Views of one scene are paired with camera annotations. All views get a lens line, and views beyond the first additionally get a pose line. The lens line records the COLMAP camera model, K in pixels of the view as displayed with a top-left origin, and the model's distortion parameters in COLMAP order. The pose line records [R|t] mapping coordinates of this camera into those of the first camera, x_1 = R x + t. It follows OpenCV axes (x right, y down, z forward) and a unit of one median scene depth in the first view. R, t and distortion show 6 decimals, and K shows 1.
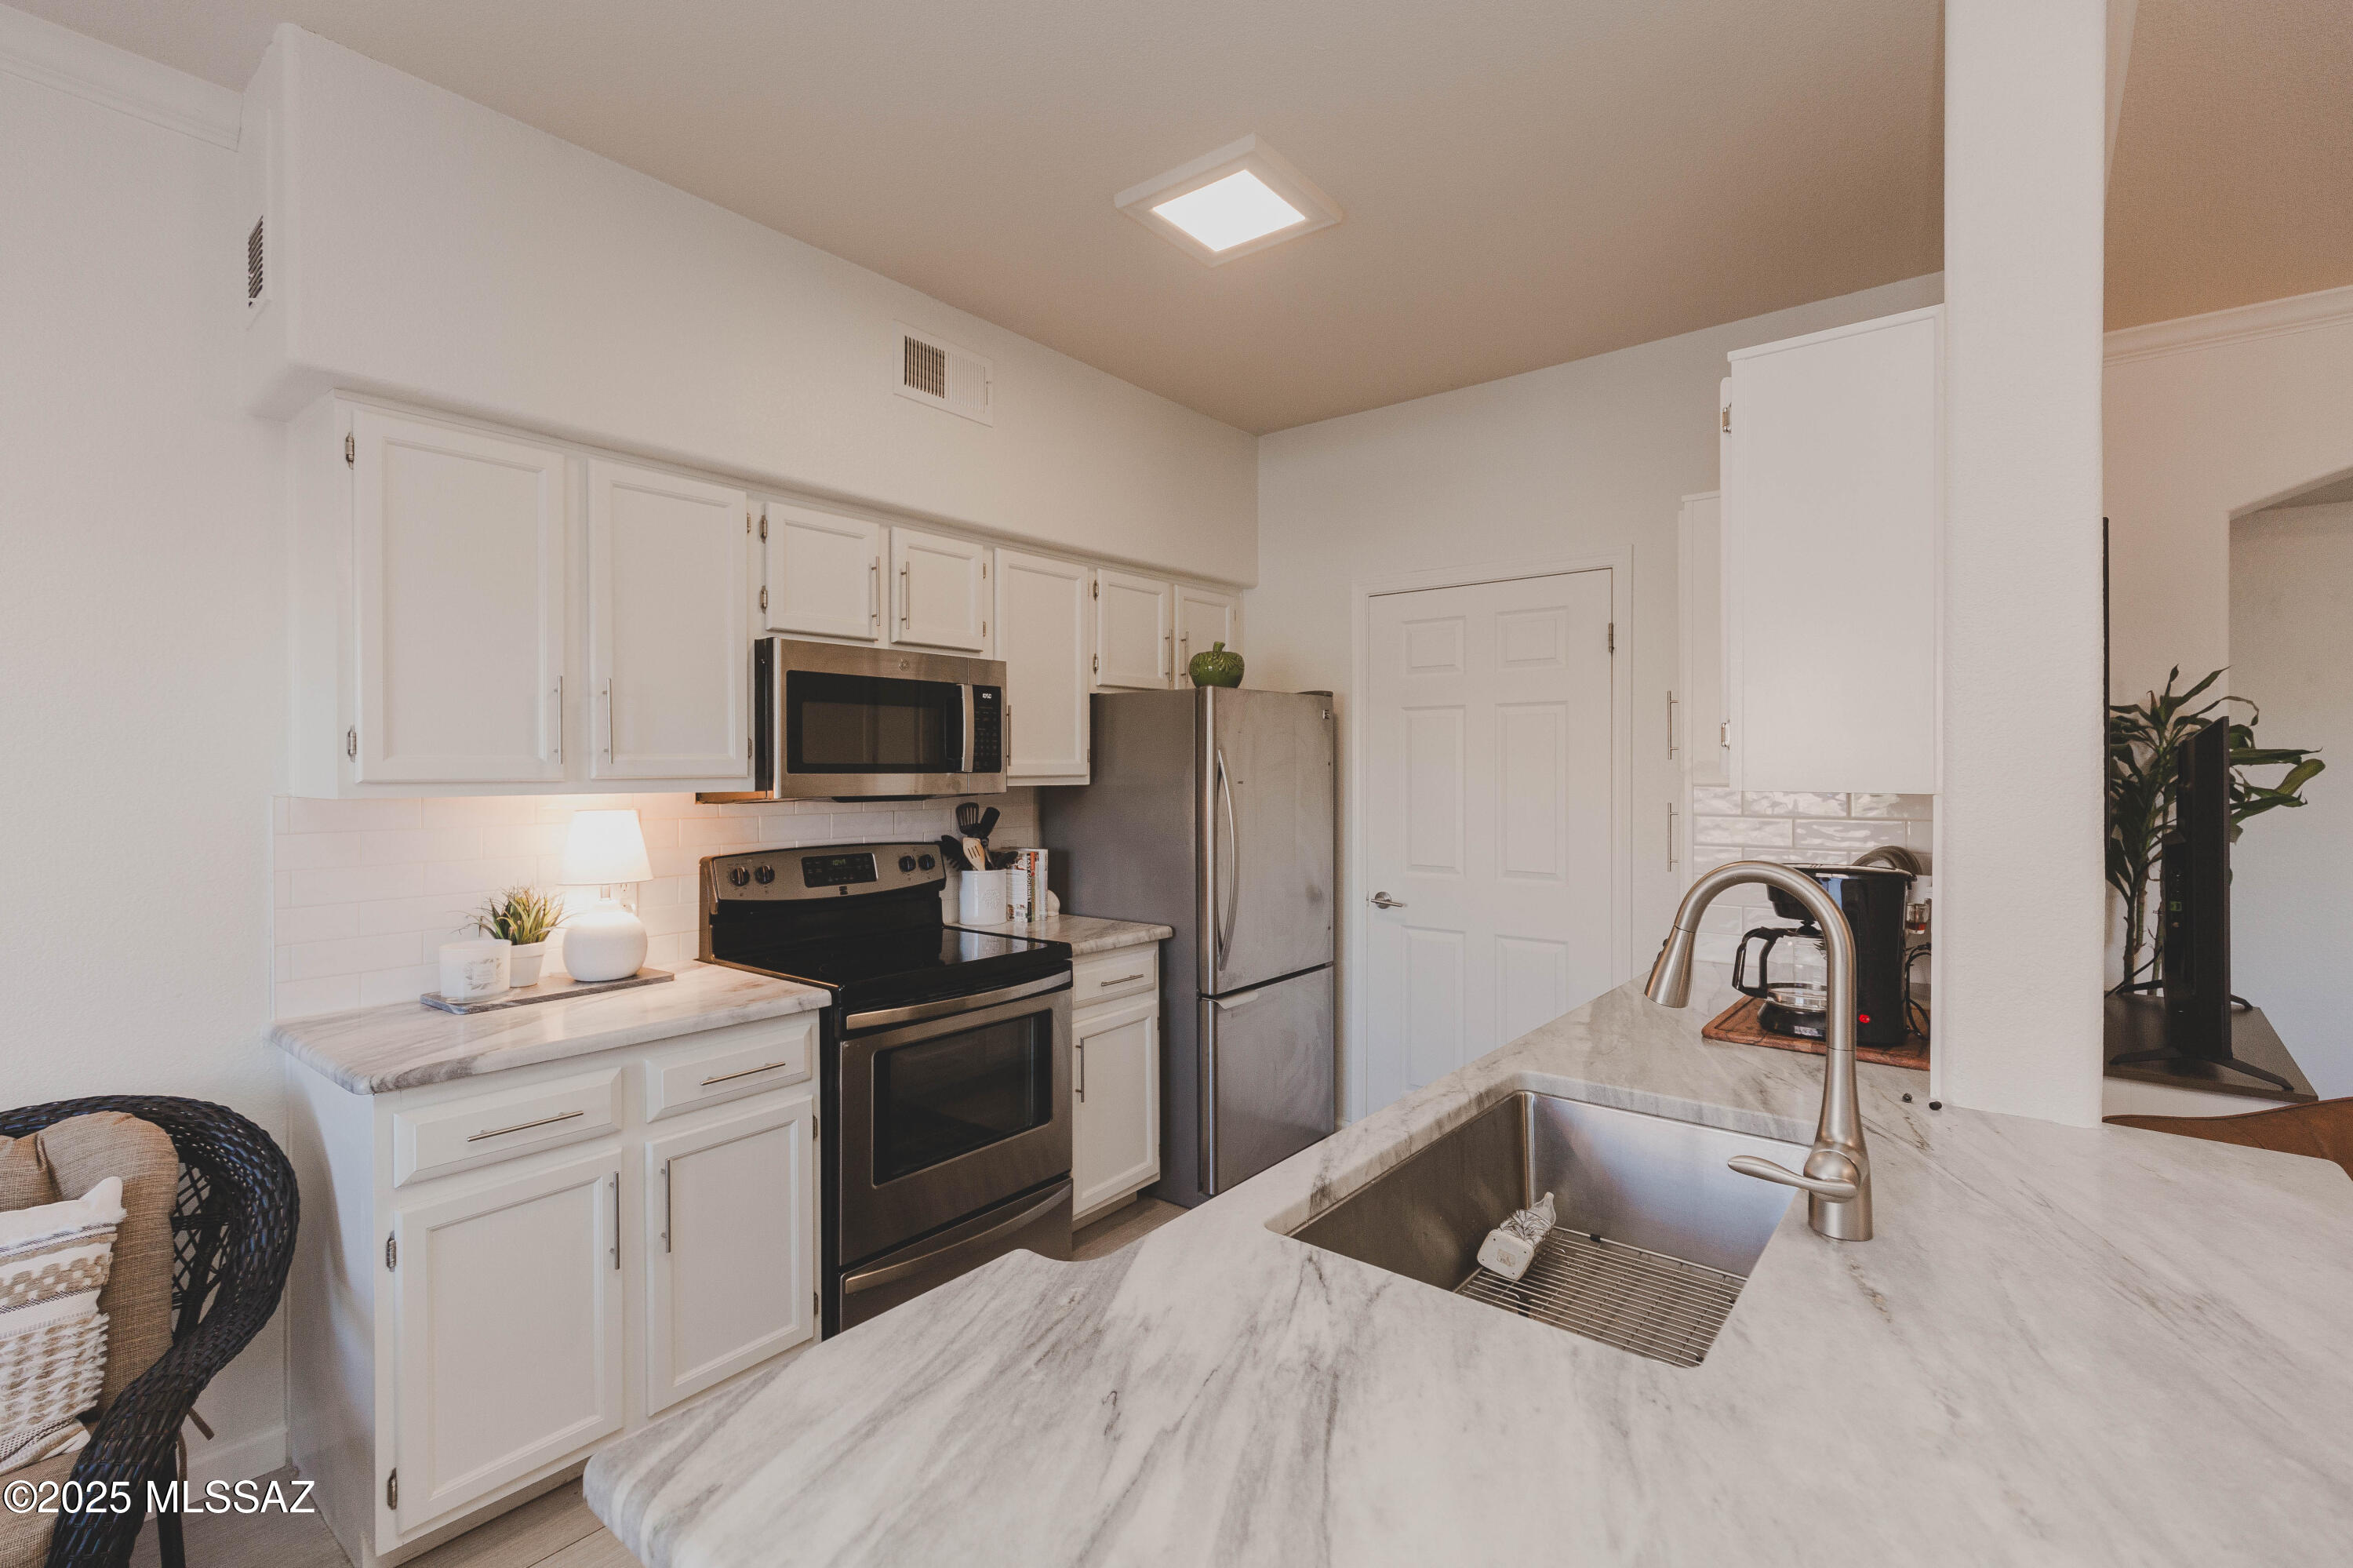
lens RADIAL K [[1069.8, 0, 1169.0], [0, 1069.8, 767.1], [0, 0, 1]] dist [0.005419, -0.001627]
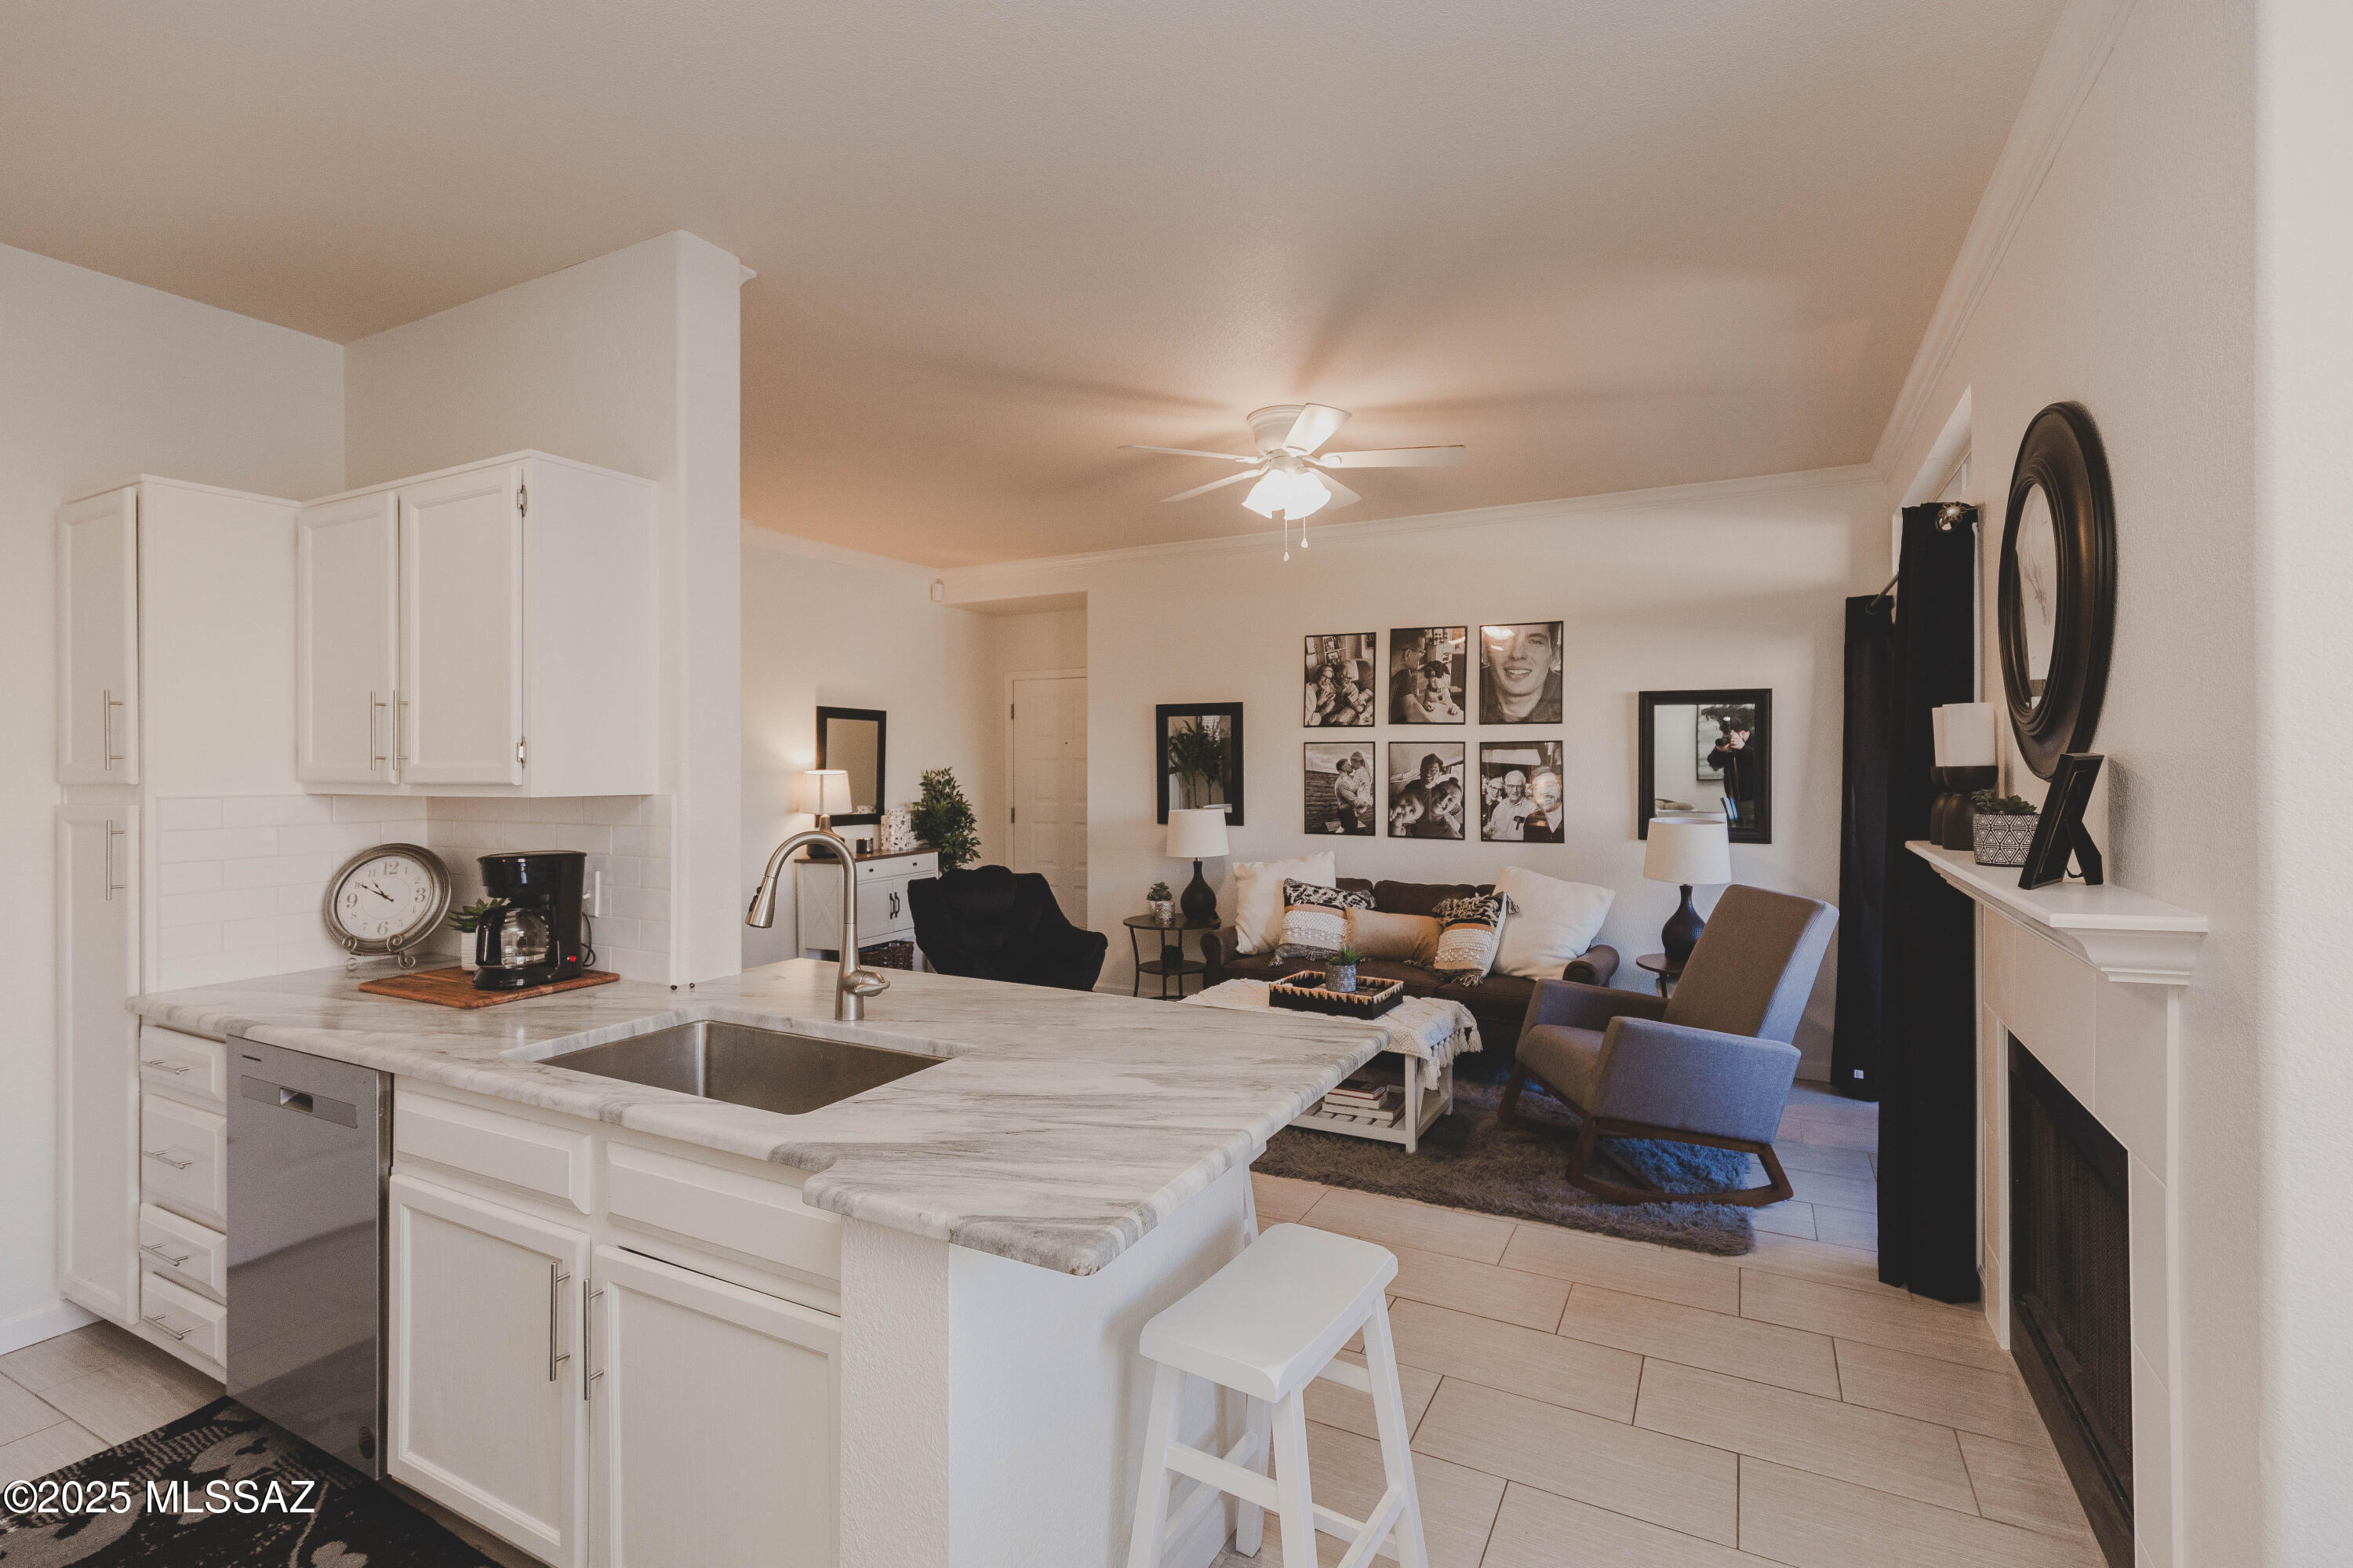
lens RADIAL K [[1069.8, 0, 1196.2], [0, 1069.8, 761.0], [0, 0, 1]] dist [0.005419, -0.001627]
pose [[-0.207469, 0.002110, 0.978239, -0.612905], [0.001527, 0.999997, -0.001833, -0.011859], [-0.978240, 0.001114, -0.207471, 0.347485]]
